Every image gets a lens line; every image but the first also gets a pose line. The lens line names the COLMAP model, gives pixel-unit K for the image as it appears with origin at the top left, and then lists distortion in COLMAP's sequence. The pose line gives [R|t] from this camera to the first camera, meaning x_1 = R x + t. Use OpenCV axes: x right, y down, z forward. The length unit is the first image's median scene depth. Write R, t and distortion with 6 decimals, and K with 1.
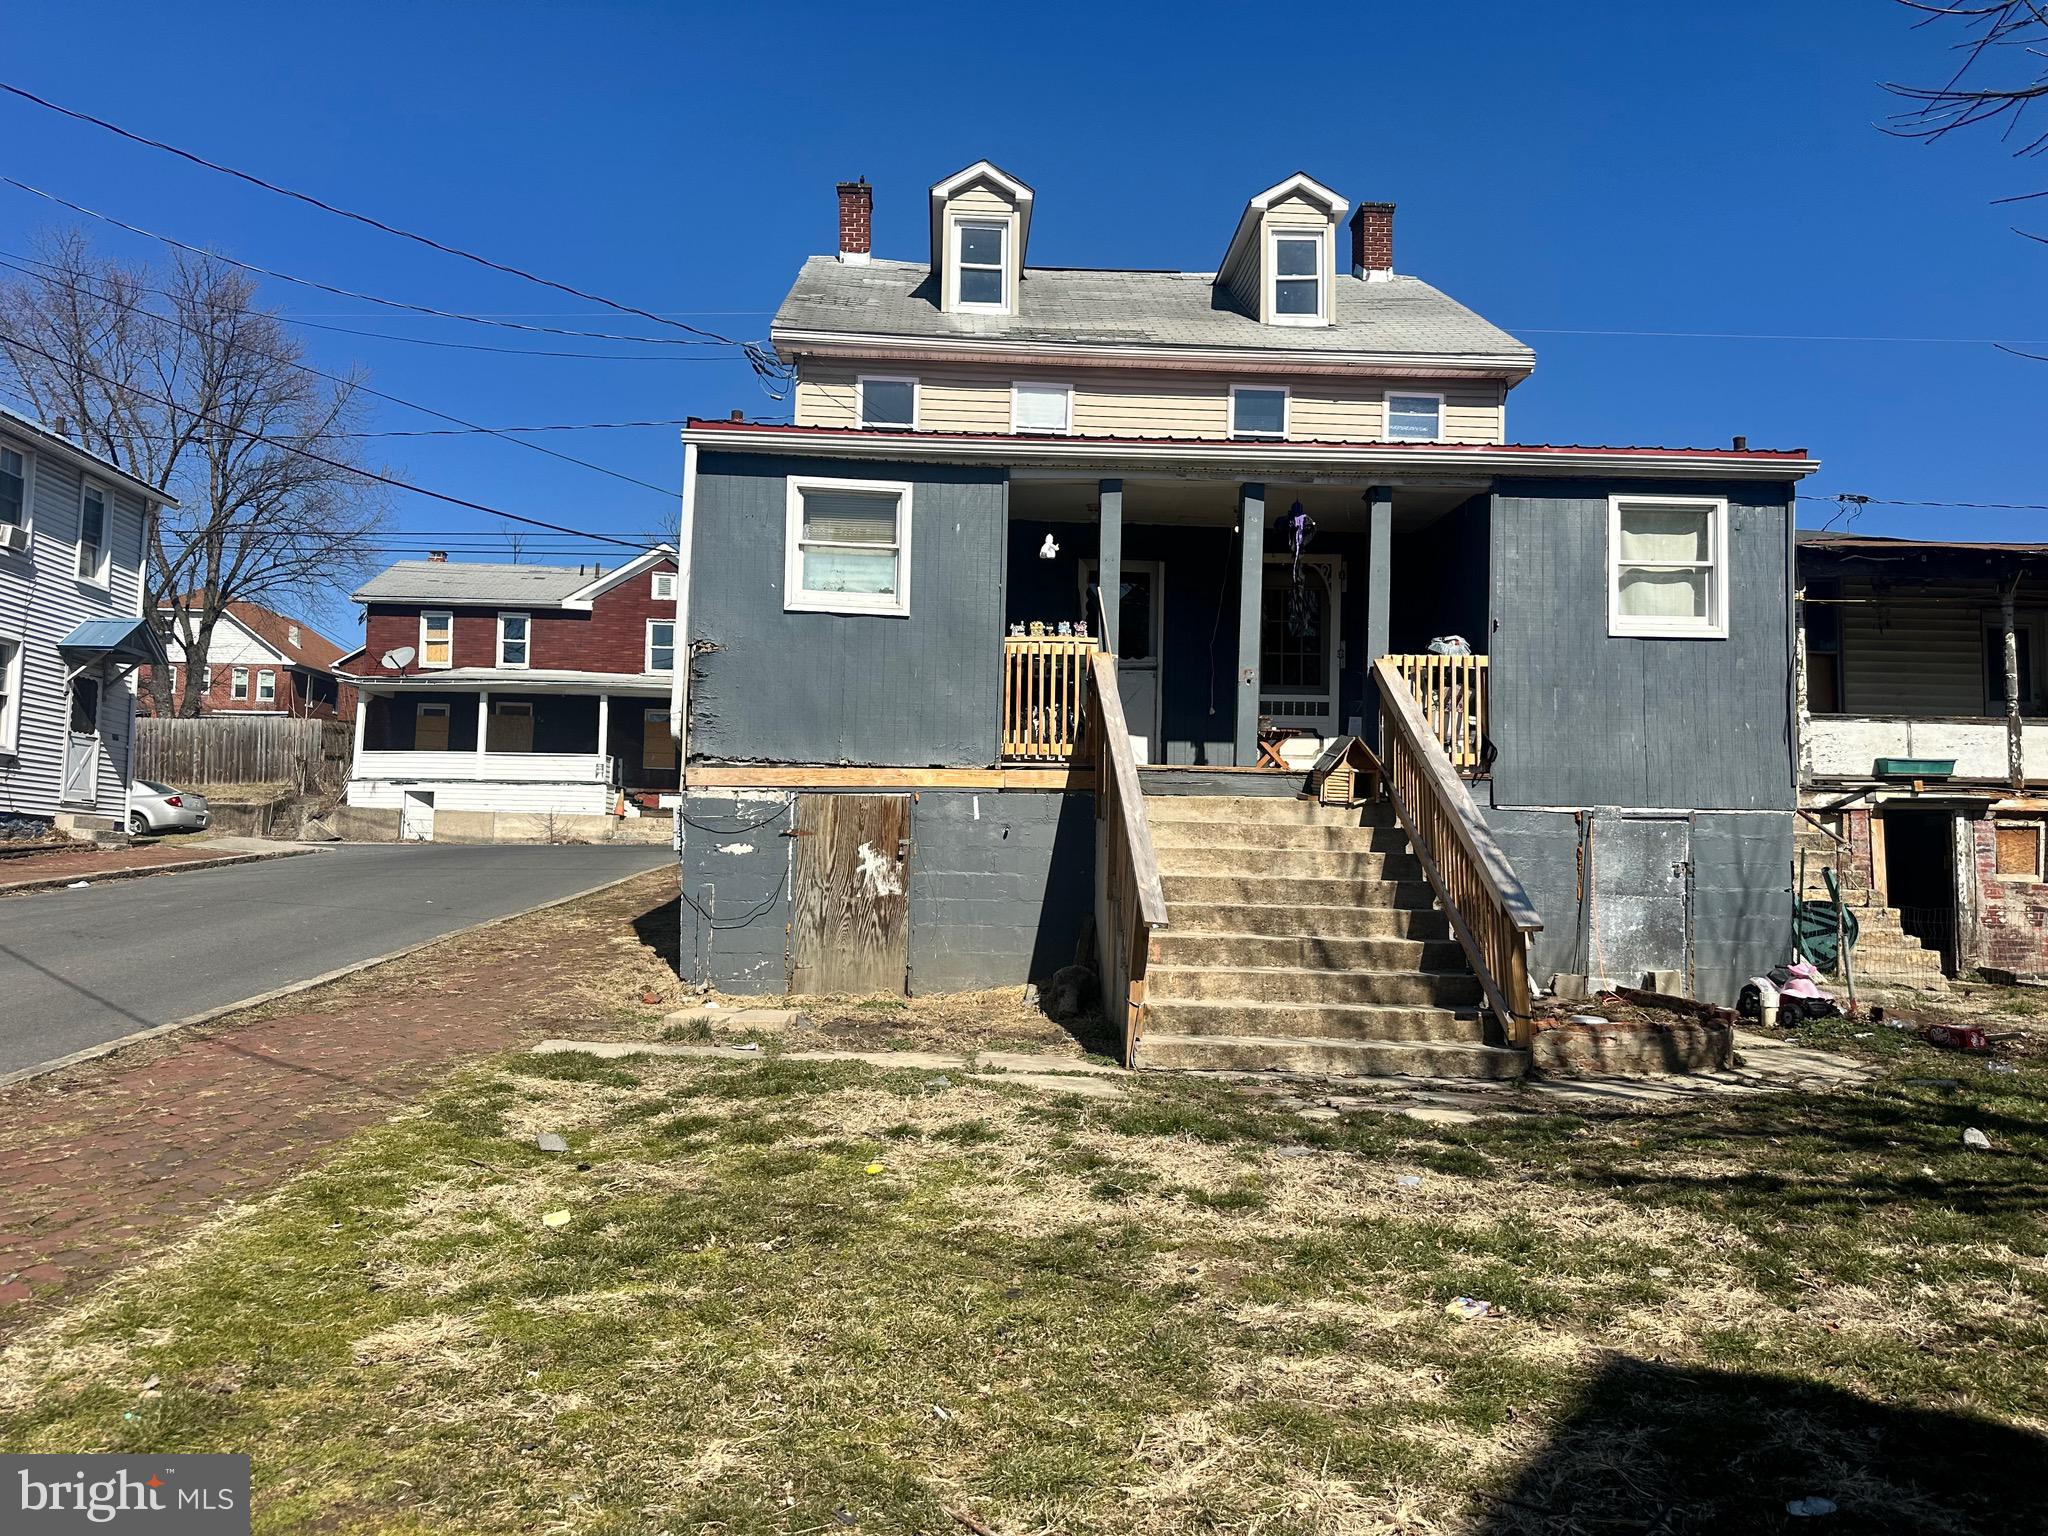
lens RADIAL K [[1428.4, 0, 1022.4], [0, 1428.4, 779.4], [0, 0, 1]] dist [0.060231, -0.050011]
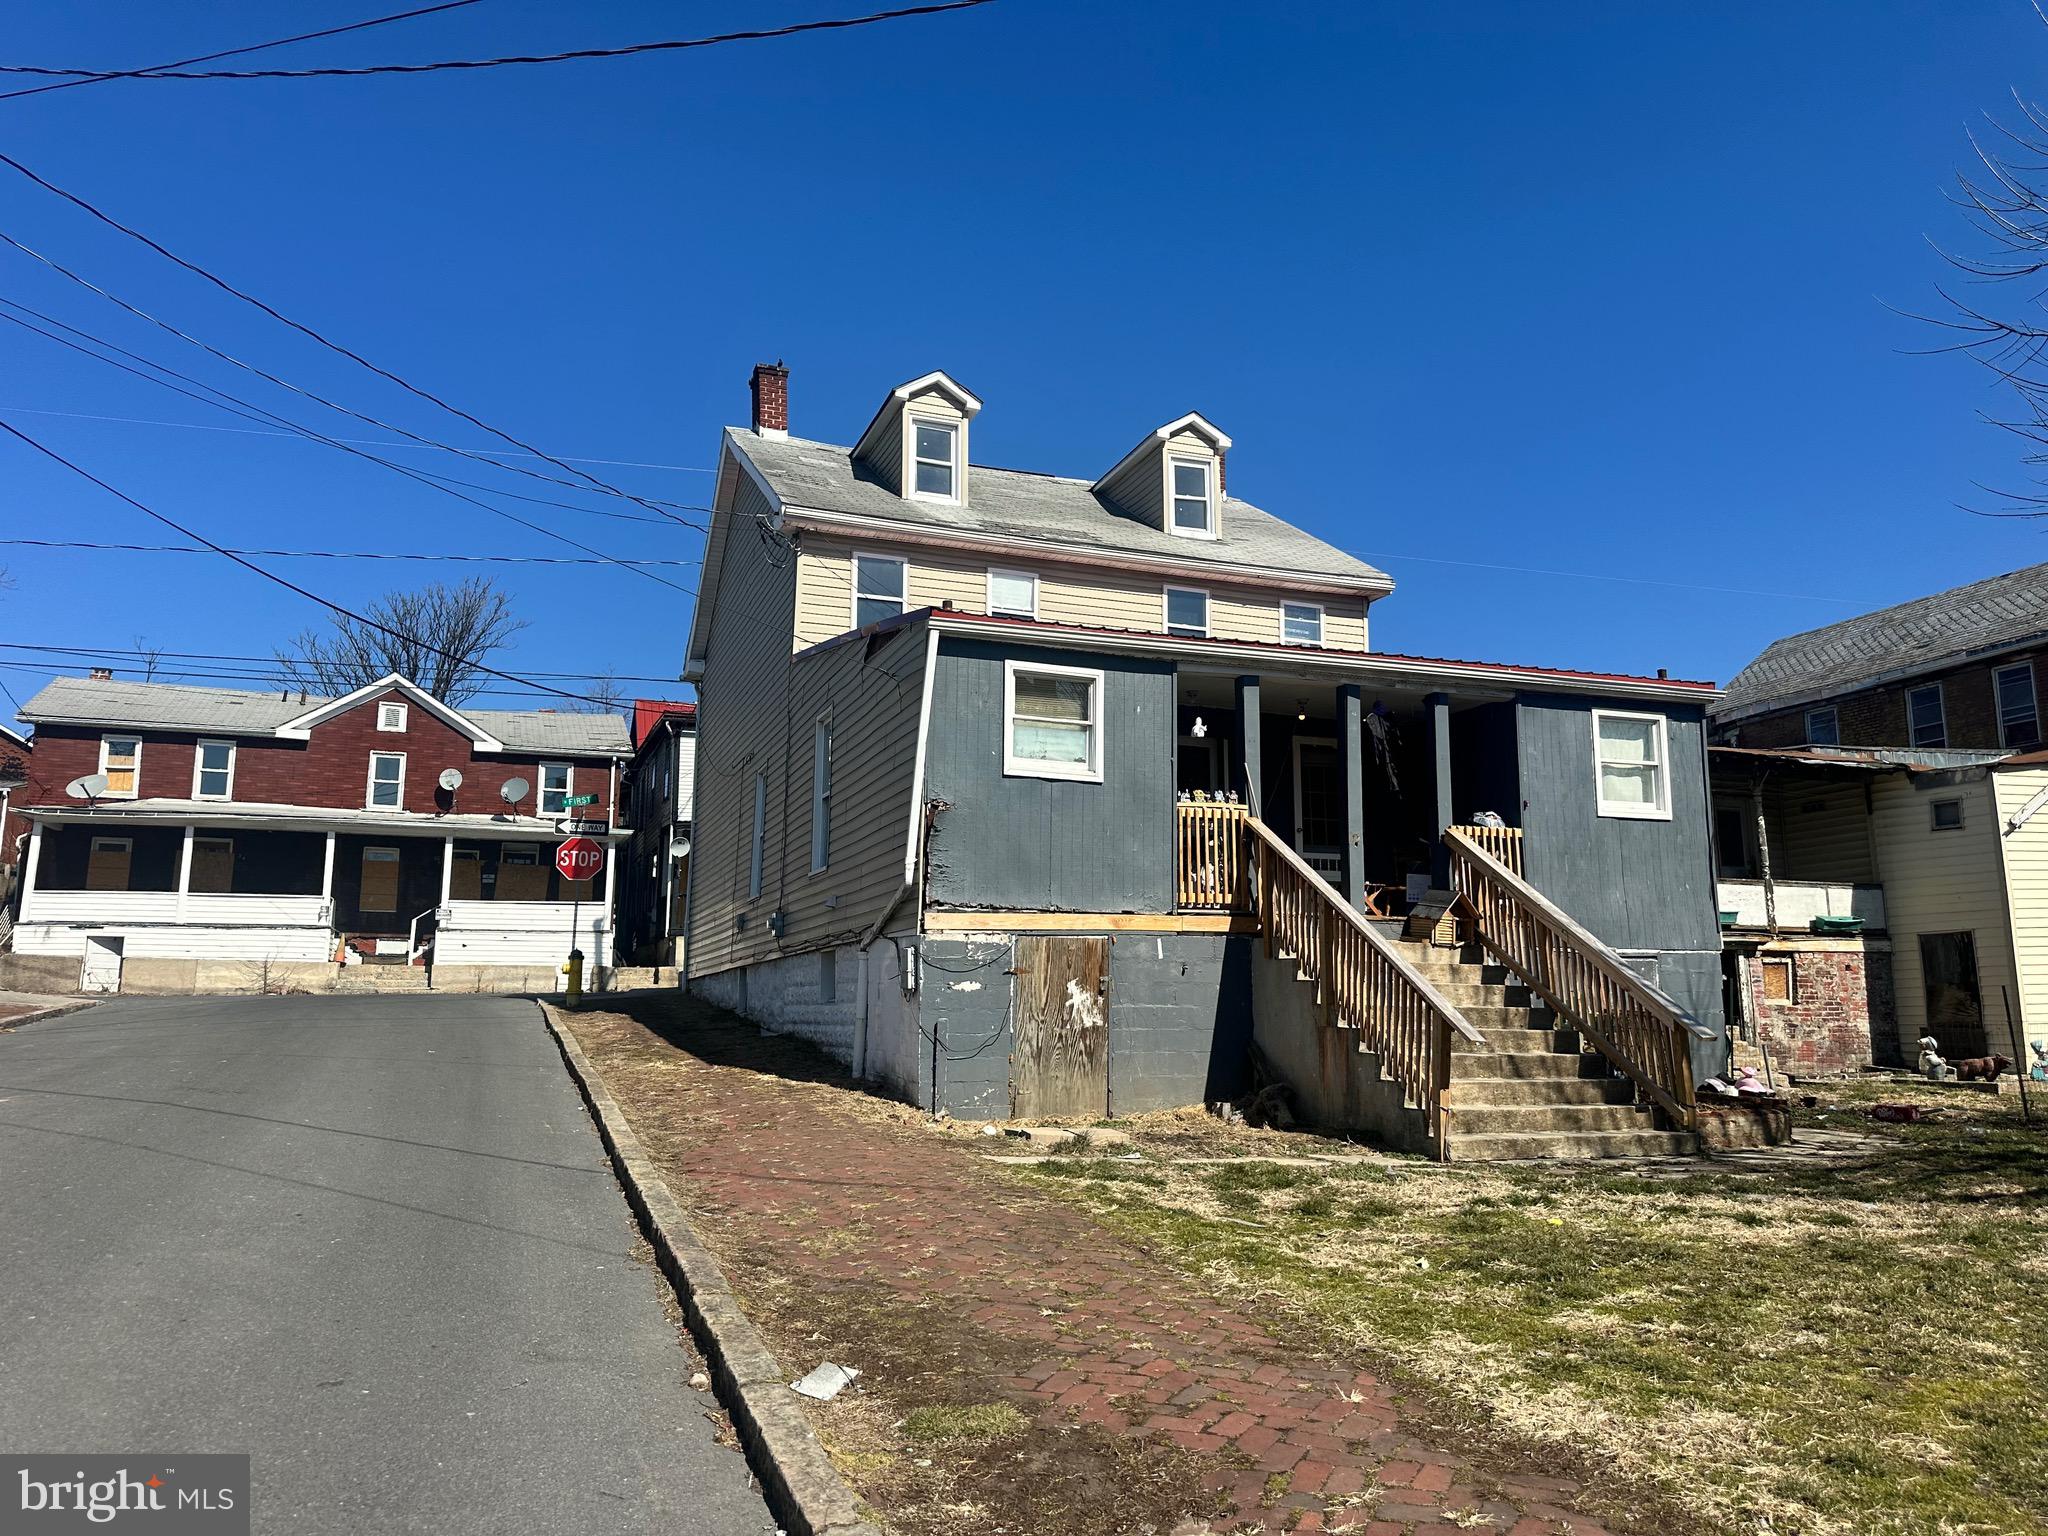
lens RADIAL K [[1428.4, 0, 1004.7], [0, 1428.4, 769.2], [0, 0, 1]] dist [0.060231, -0.050011]
pose [[0.952829, 0.034508, 0.301541, -0.496359], [-0.002305, 0.994309, -0.106505, -0.001146], [-0.303500, 0.100786, 0.947486, -0.076539]]
